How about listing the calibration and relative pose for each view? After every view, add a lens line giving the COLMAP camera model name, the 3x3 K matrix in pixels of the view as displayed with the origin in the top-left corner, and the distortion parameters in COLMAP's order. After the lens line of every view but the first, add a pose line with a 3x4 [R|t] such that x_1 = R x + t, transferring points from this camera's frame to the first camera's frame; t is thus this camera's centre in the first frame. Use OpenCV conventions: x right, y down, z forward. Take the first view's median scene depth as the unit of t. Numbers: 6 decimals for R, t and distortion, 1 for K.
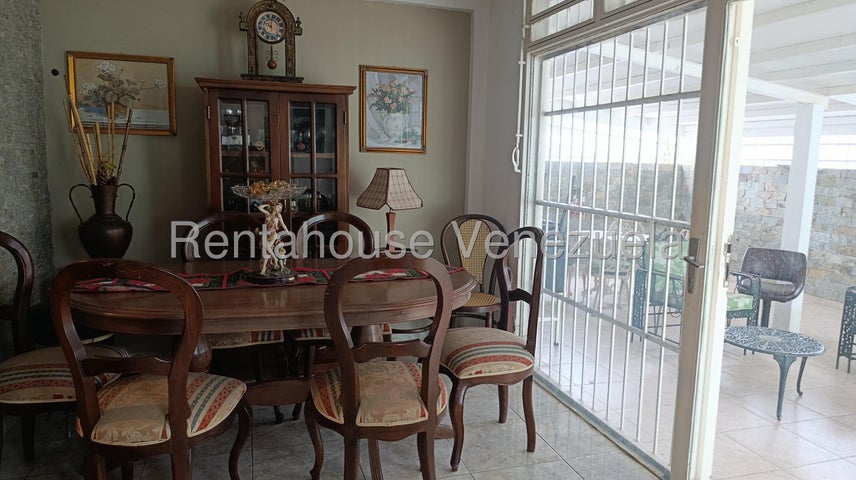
lens RADIAL K [[578.9, 0, 424.9], [0, 578.9, 236.5], [0, 0, 1]] dist [0.025718, -0.049136]
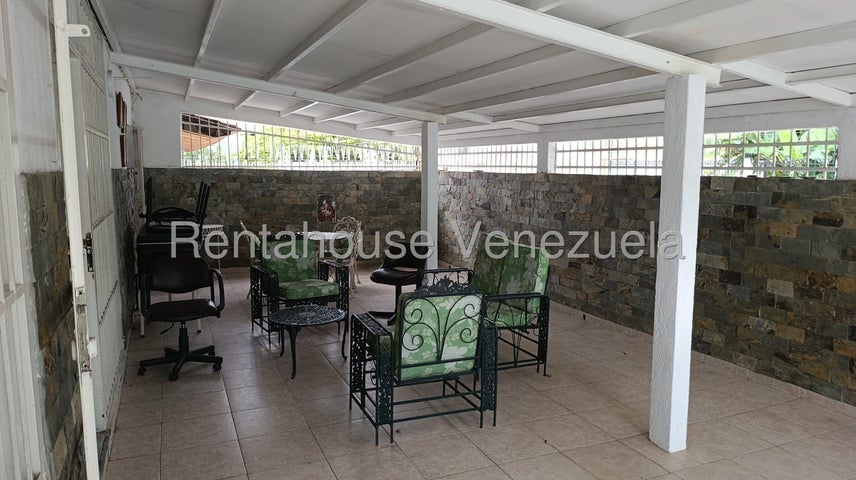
lens RADIAL K [[578.9, 0, 424.9], [0, 578.9, 236.5], [0, 0, 1]] dist [0.025718, -0.049136]
pose [[0.992626, -0.034739, 0.116134, 0.507609], [0.036139, 0.999297, -0.009967, 0.022202], [-0.115706, 0.014091, 0.993184, -0.189659]]
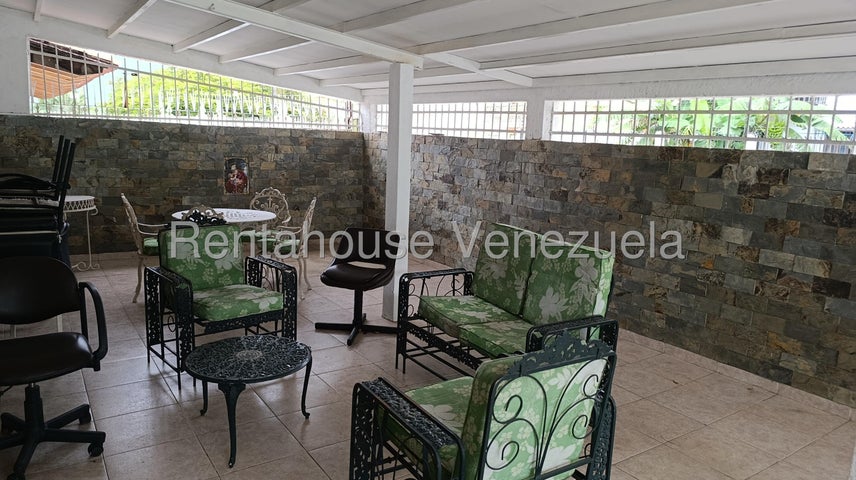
lens RADIAL K [[578.9, 0, 424.9], [0, 578.9, 236.5], [0, 0, 1]] dist [0.025718, -0.049136]
pose [[0.953614, -0.039882, 0.298378, 0.426406], [0.023885, 0.998084, 0.057070, -0.015715], [-0.300083, -0.047296, 0.952740, 0.140037]]
